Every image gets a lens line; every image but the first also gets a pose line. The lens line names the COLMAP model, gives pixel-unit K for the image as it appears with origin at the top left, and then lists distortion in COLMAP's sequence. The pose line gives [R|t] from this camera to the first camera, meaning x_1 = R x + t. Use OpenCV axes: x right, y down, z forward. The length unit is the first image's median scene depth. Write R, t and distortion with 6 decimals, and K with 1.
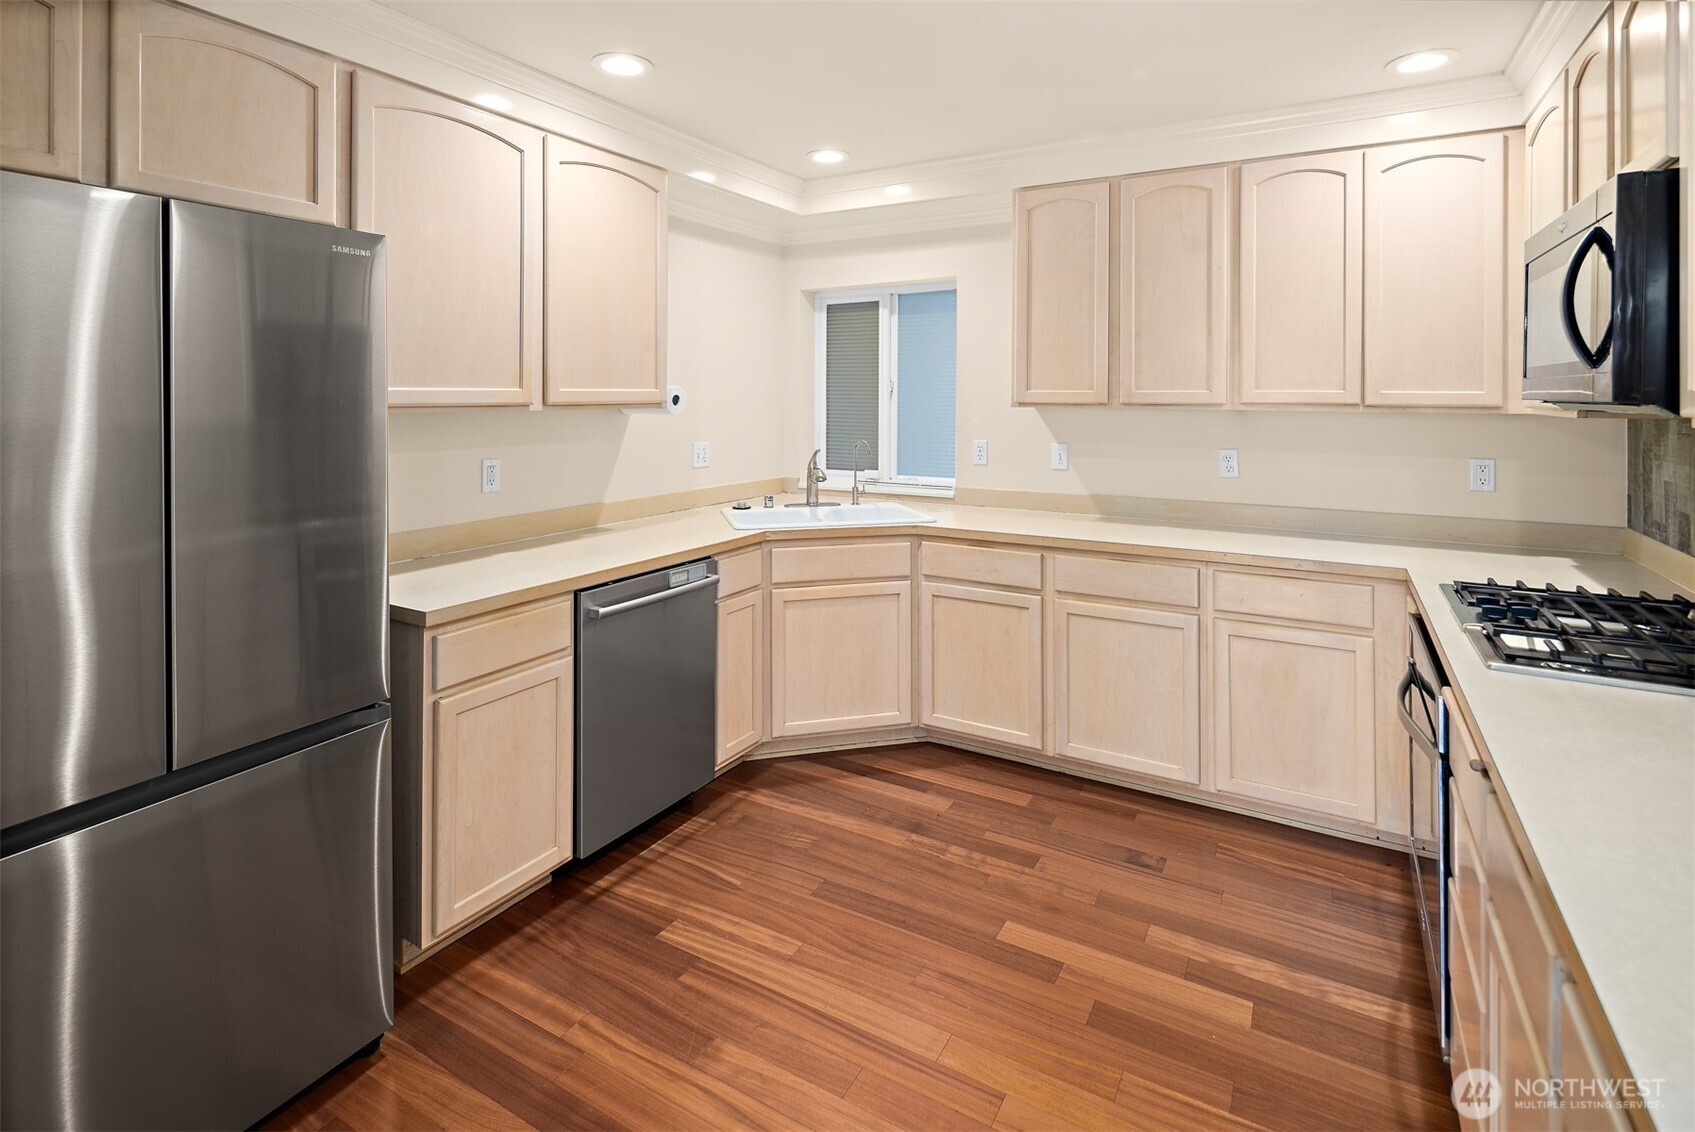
lens RADIAL K [[827.8, 0, 841.5], [0, 827.8, 378.1], [0, 0, 1]] dist [0.005275, 0.000229]
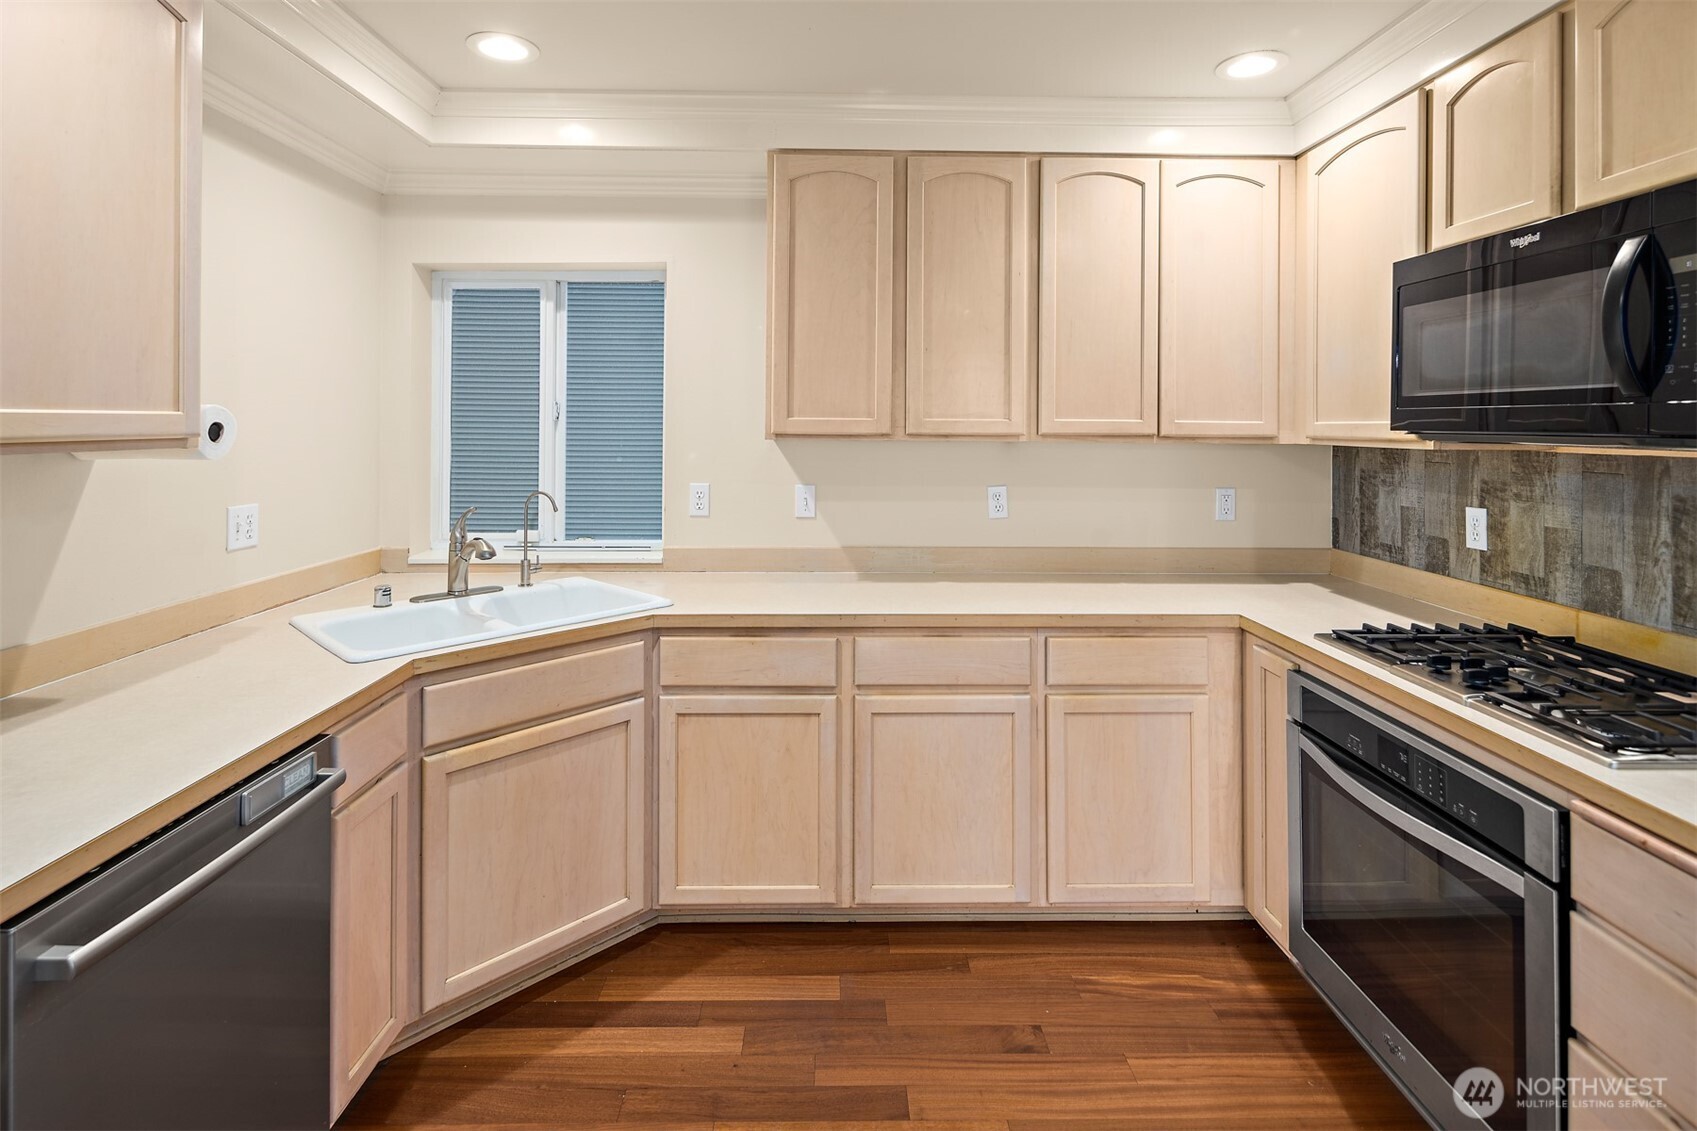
lens RADIAL K [[842.6, 0, 846.3], [0, 842.6, 412.1], [0, 0, 1]] dist [0.009571, -0.001091]
pose [[0.854971, 0.009274, 0.518593, -0.138766], [-0.013312, 0.999903, 0.004065, 0.006310], [-0.518505, -0.010379, 0.855012, 0.336799]]
